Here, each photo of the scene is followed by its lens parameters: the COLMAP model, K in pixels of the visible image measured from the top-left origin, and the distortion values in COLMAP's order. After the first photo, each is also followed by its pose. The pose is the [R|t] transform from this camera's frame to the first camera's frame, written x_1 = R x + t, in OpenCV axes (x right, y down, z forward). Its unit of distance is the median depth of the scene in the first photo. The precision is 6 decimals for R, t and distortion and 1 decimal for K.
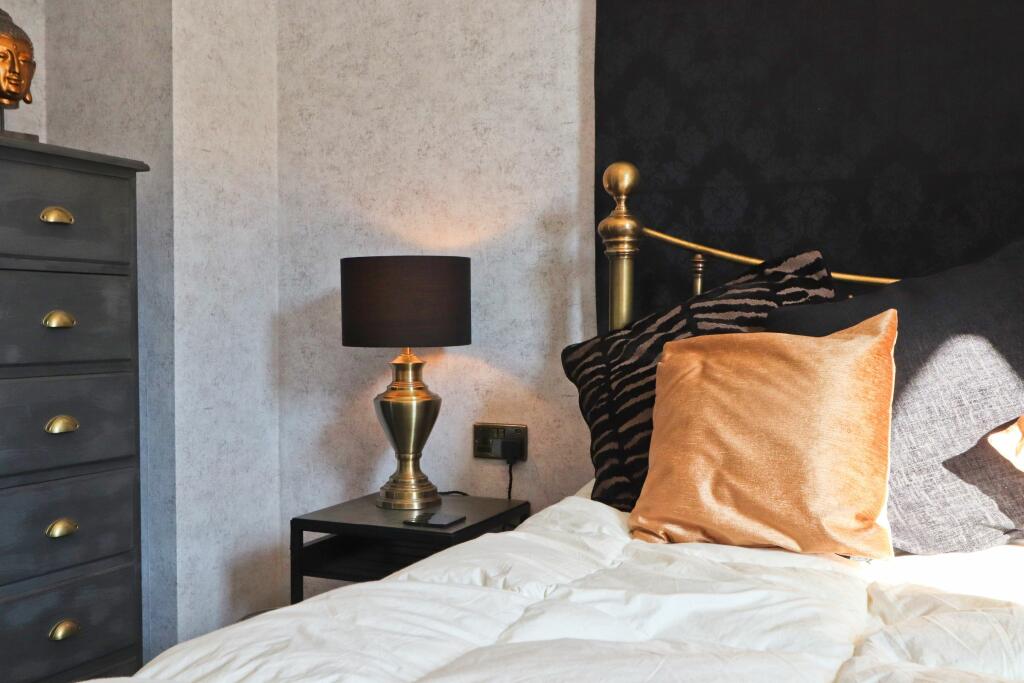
lens RADIAL K [[987.2, 0, 494.4], [0, 987.2, 347.7], [0, 0, 1]] dist [-0.005332, 0.003740]
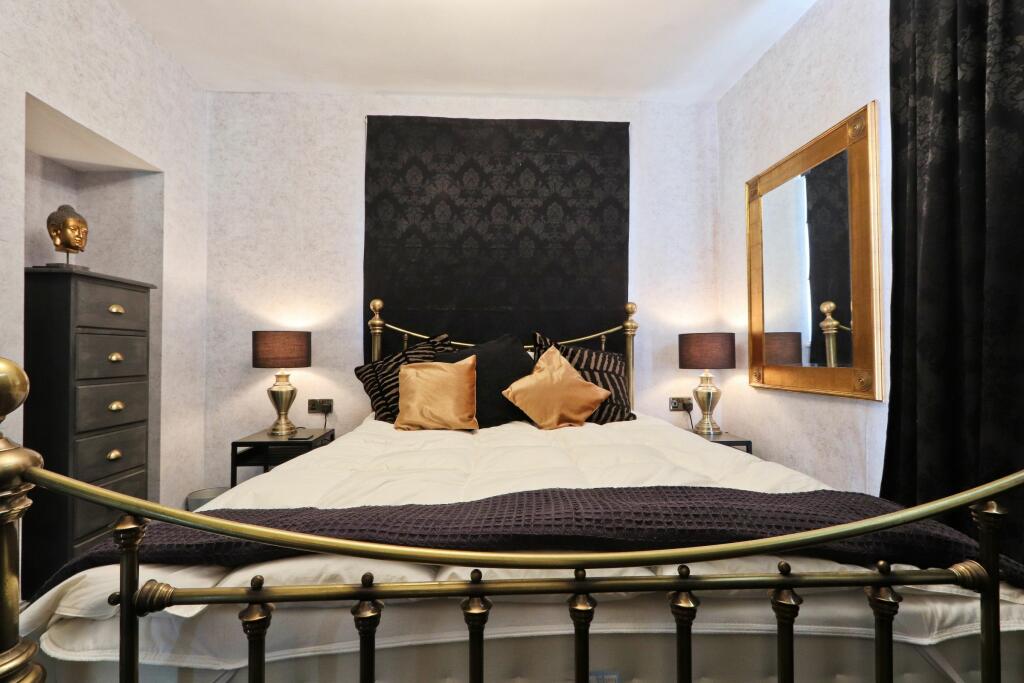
lens RADIAL K [[468.4, 0, 504.1], [0, 468.4, 346.8], [0, 0, 1]] dist [-0.017874, 0.000834]
pose [[0.872607, 0.010484, 0.488311, -0.177461], [0.009777, 0.999194, -0.038923, -0.002576], [-0.488326, 0.038739, 0.871801, -0.269777]]
